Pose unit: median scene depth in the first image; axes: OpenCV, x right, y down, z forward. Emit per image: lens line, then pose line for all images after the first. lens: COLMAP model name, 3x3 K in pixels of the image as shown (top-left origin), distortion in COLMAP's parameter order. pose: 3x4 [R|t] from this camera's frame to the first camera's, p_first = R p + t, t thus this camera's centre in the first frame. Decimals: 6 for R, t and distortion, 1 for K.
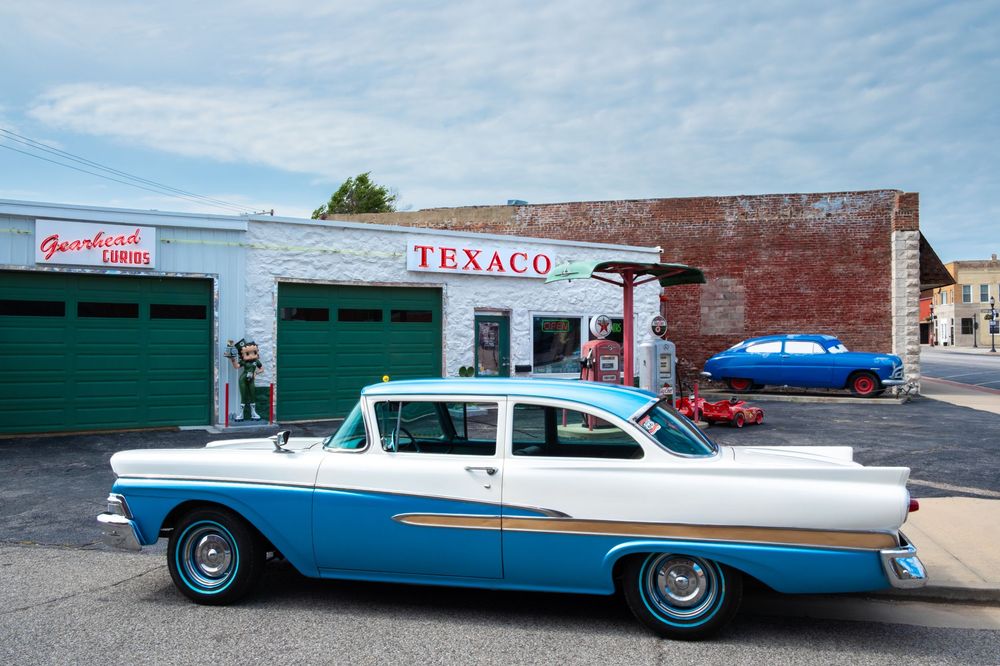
lens RADIAL K [[800.7, 0, 499.9], [0, 800.7, 331.4], [0, 0, 1]] dist [-0.003030, 0.001517]
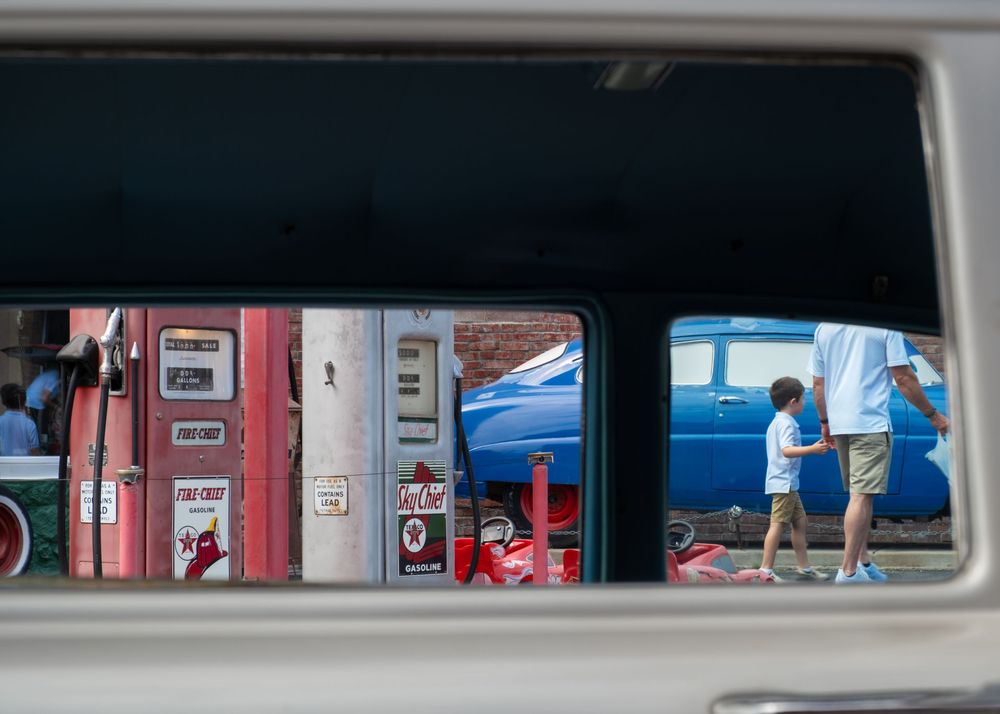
lens RADIAL K [[2880.3, 0, 499.4], [0, 2880.3, 359.2], [0, 0, 1]] dist [0.123938, 0.000000]
pose [[0.935403, 0.012535, 0.353362, -0.042429], [-0.008265, 0.999874, -0.013589, 0.031782], [-0.353488, 0.009791, 0.935388, 0.158403]]
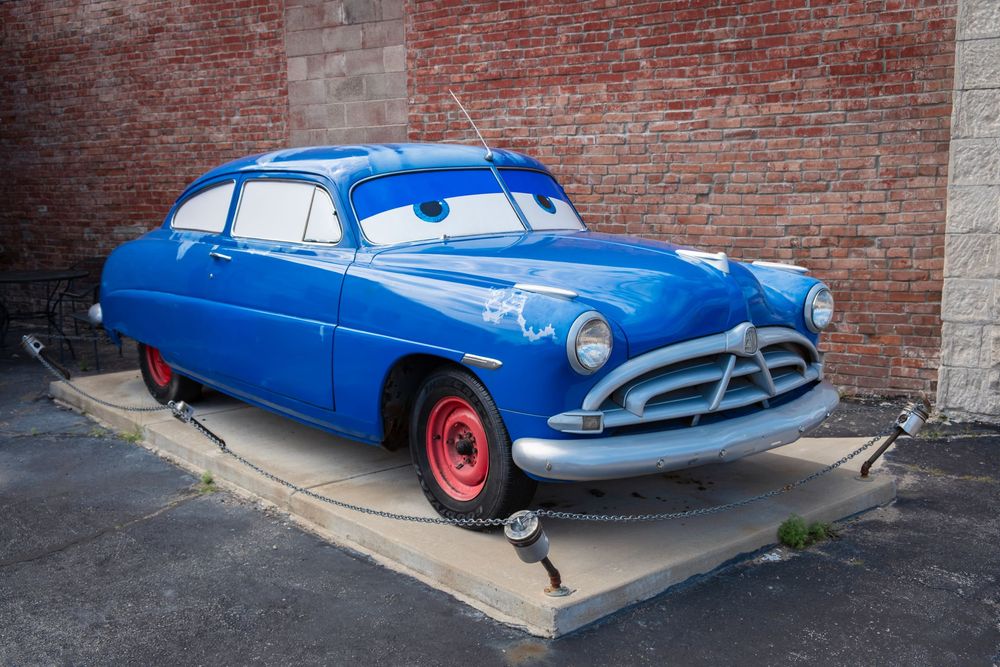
lens RADIAL K [[1036.1, 0, 498.7], [0, 1036.1, 341.0], [0, 0, 1]] dist [-0.002569, 0.000000]
pose [[0.956071, 0.027041, -0.291884, 0.509163], [0.023789, 0.985295, 0.169200, 0.009129], [0.292167, -0.168711, 0.941369, 0.776340]]
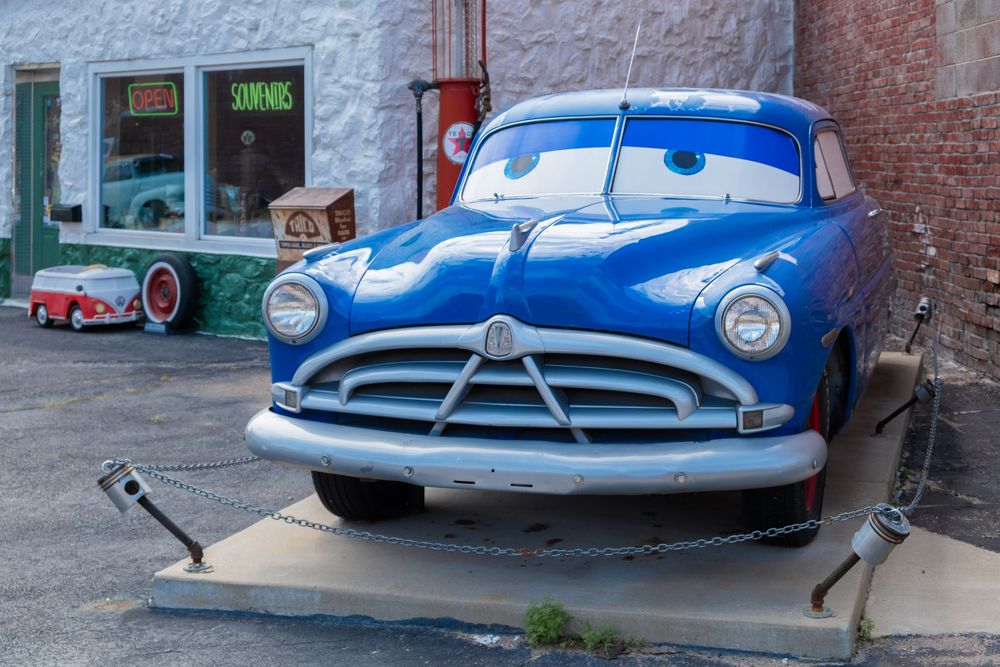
lens RADIAL K [[1241.1, 0, 501.7], [0, 1241.1, 326.4], [0, 0, 1]] dist [-0.026996, 0.000000]
pose [[0.344301, 0.132882, -0.929408, 0.615477], [0.016202, 0.988945, 0.147396, 0.014424], [0.938720, -0.065807, 0.338342, 0.878404]]
